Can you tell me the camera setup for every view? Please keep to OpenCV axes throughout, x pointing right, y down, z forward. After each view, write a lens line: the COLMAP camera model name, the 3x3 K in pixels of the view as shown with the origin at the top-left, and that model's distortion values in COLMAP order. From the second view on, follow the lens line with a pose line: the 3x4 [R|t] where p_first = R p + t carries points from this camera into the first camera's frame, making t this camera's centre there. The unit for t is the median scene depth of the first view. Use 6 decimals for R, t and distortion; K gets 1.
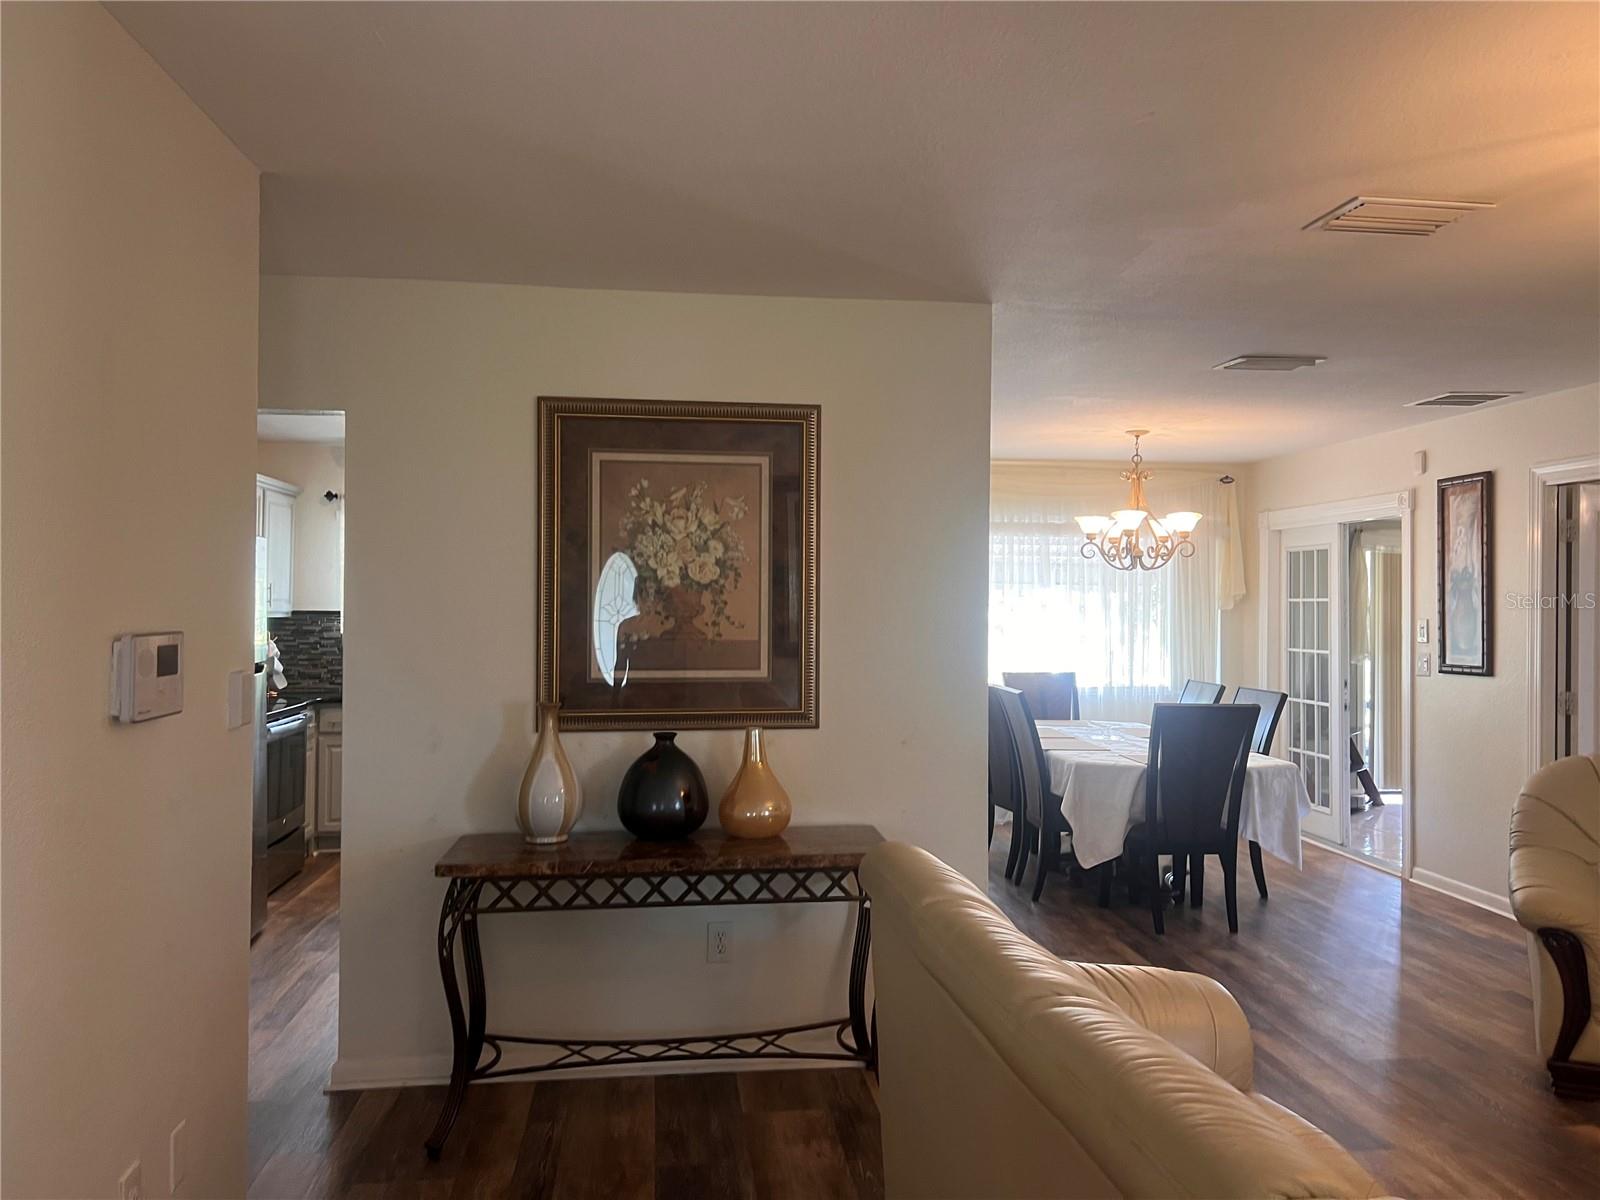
lens RADIAL K [[1195.5, 0, 815.2], [0, 1195.5, 585.8], [0, 0, 1]] dist [0.043810, -0.053789]
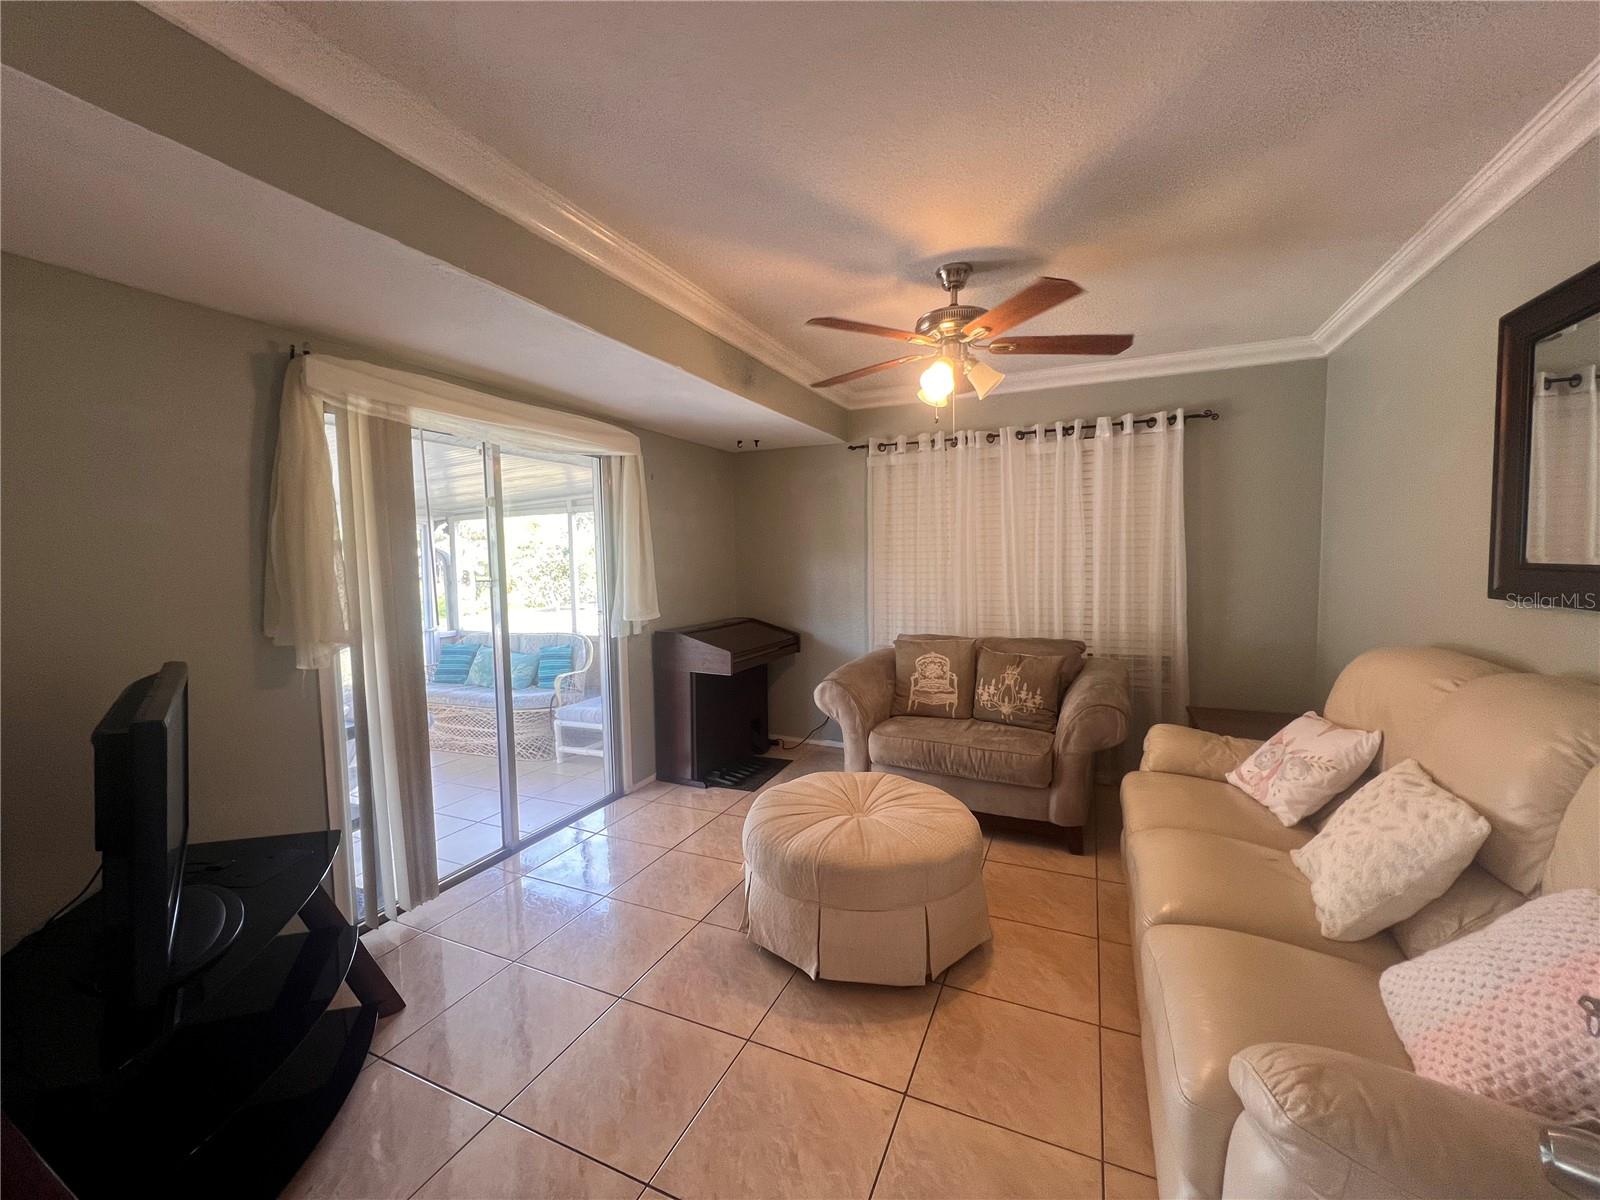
lens RADIAL K [[637.4, 0, 808.2], [0, 637.4, 600.1], [0, 0, 1]] dist [-0.004416, 0.000840]
pose [[0.492318, -0.076648, 0.867034, 0.546422], [0.002963, 0.996257, 0.086389, 0.034068], [-0.870411, -0.039961, 0.490702, 1.178545]]
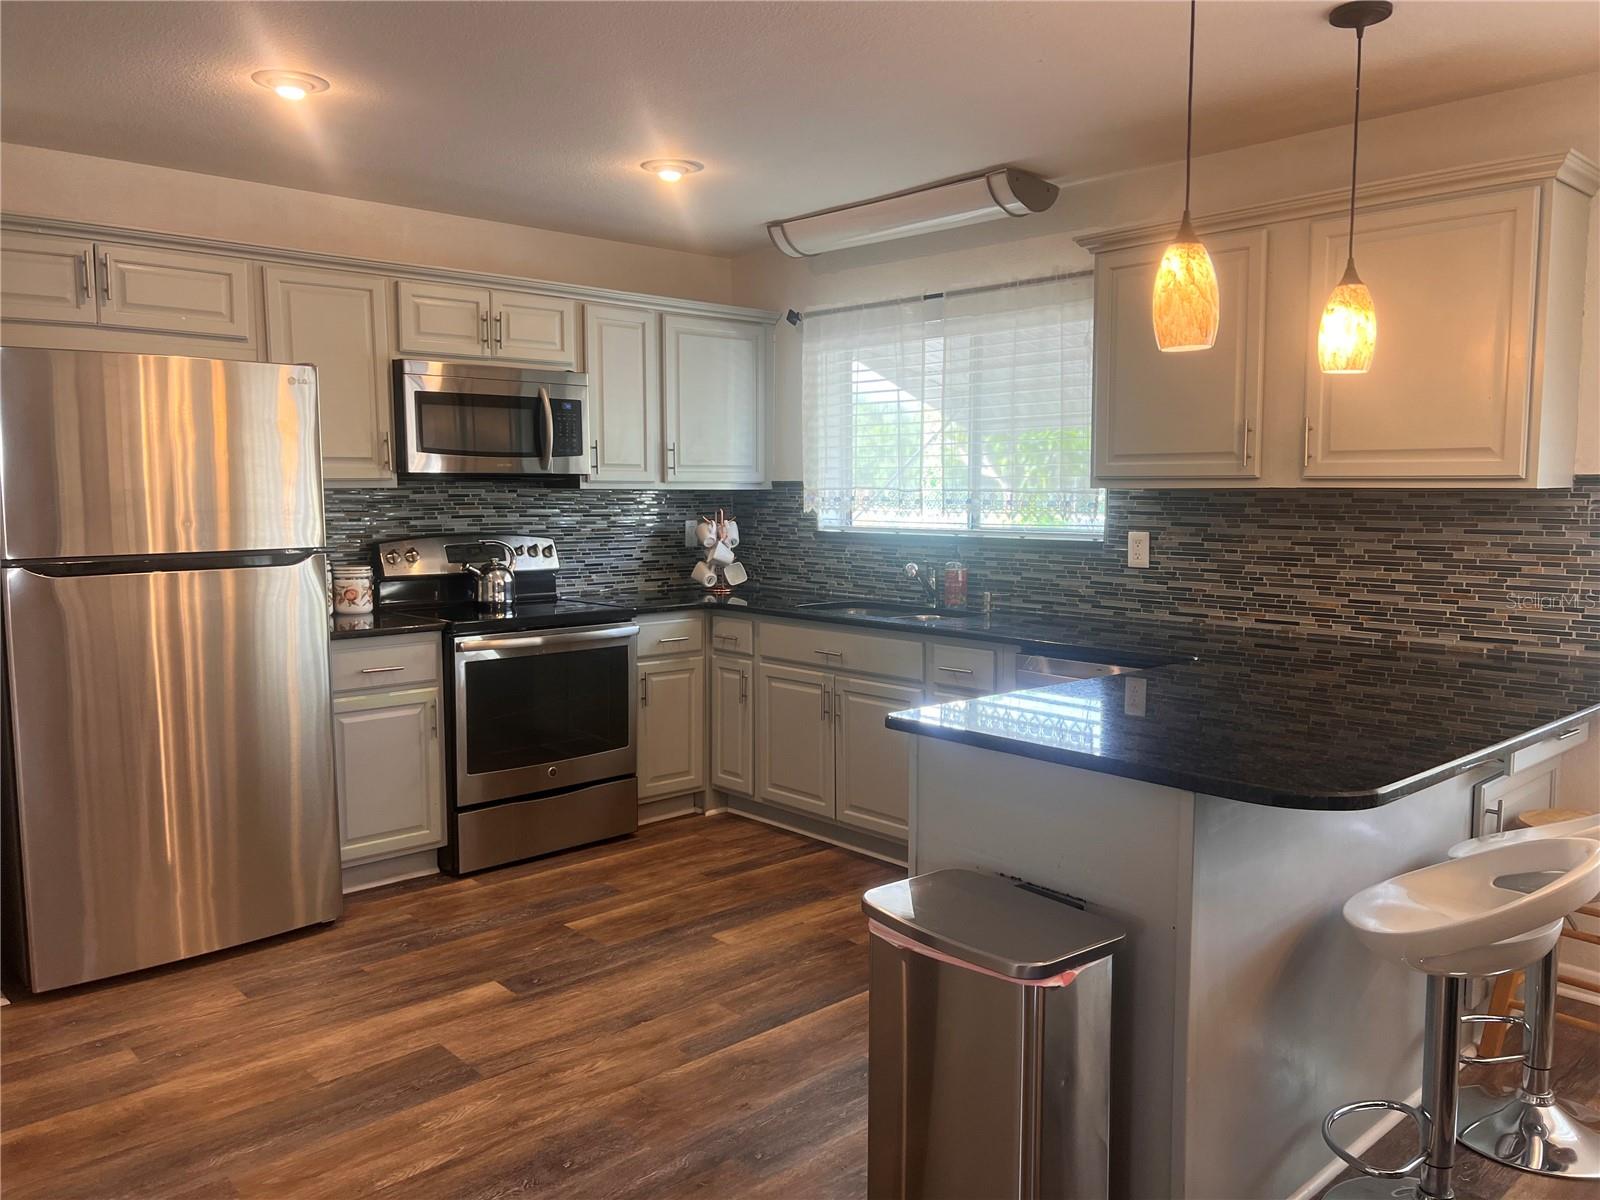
lens RADIAL K [[1195.5, 0, 807.0], [0, 1195.5, 595.3], [0, 0, 1]] dist [0.043810, -0.053789]
pose [[0.572785, 0.068348, -0.816851, 0.238598], [0.019326, 0.995115, 0.096816, 0.025091], [0.819478, -0.071242, 0.568666, 0.748035]]
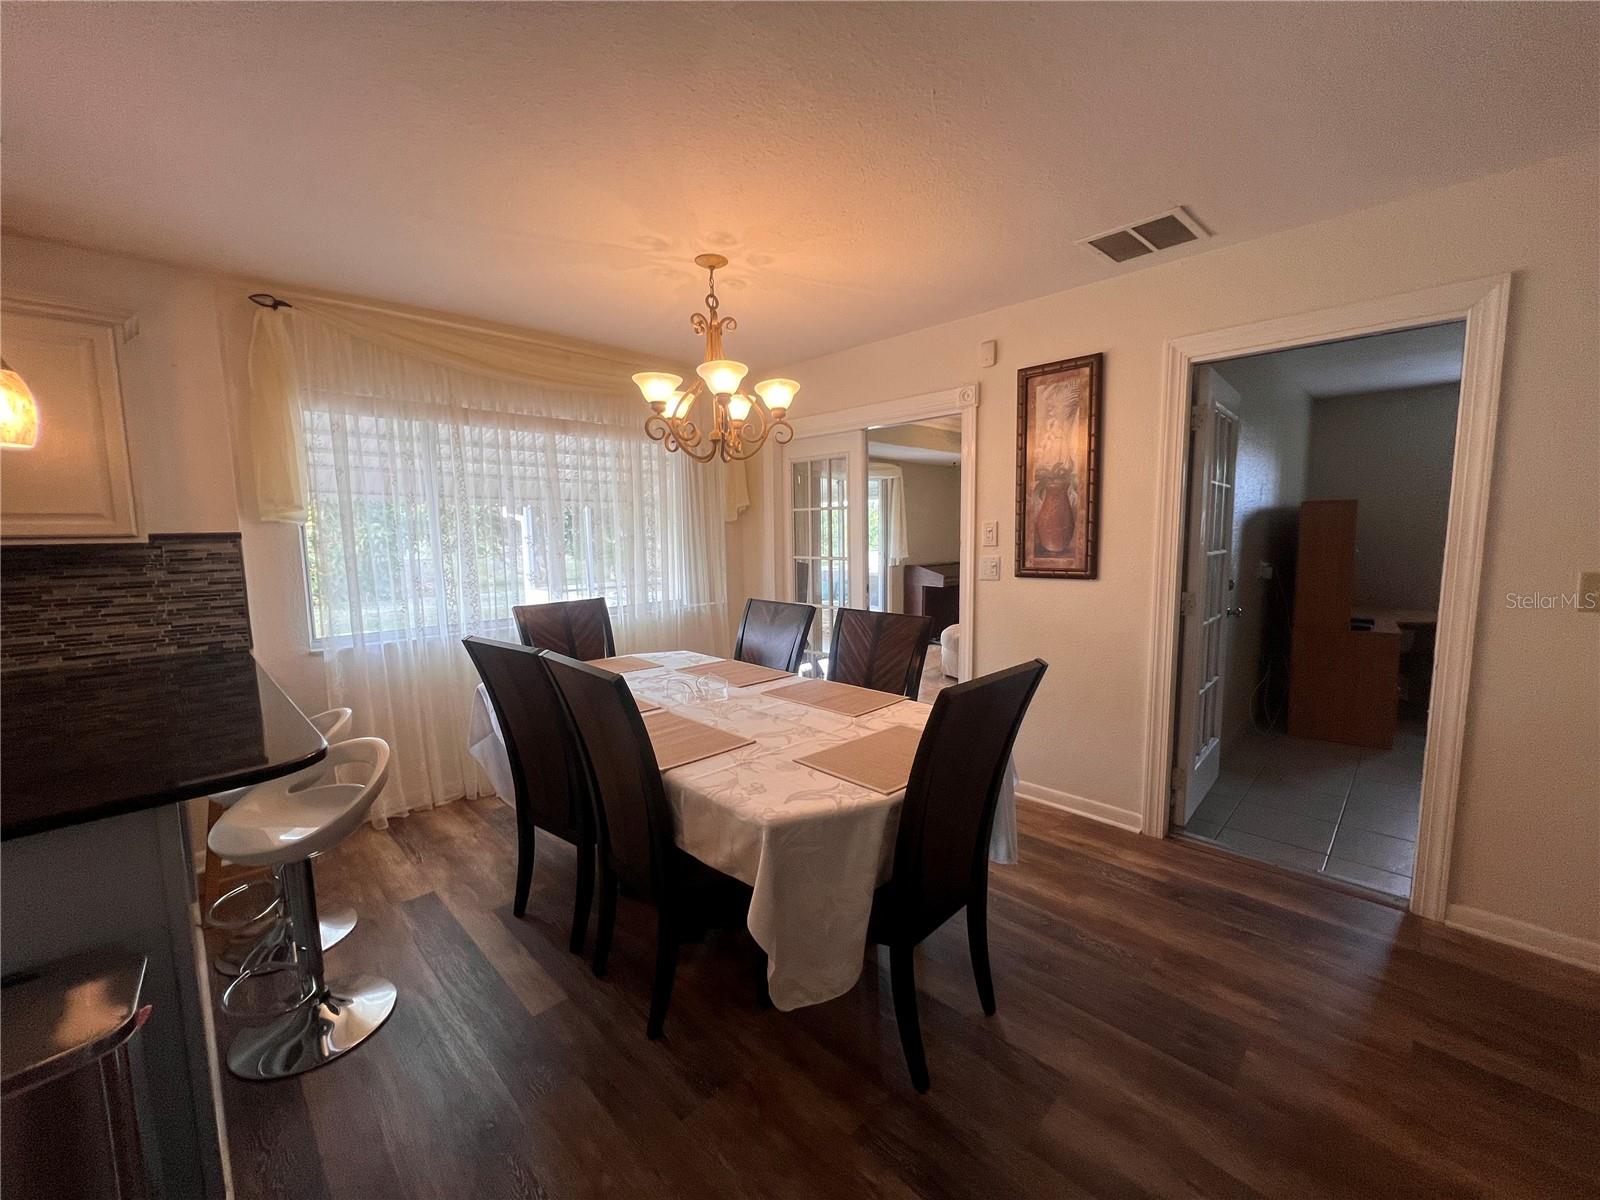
lens RADIAL K [[637.4, 0, 799.1], [0, 637.4, 600.5], [0, 0, 1]] dist [-0.004416, 0.000840]
pose [[0.793141, -0.087339, 0.602743, 0.075393], [0.011518, 0.991638, 0.128534, 0.024976], [-0.608929, -0.095003, 0.787515, 0.740547]]
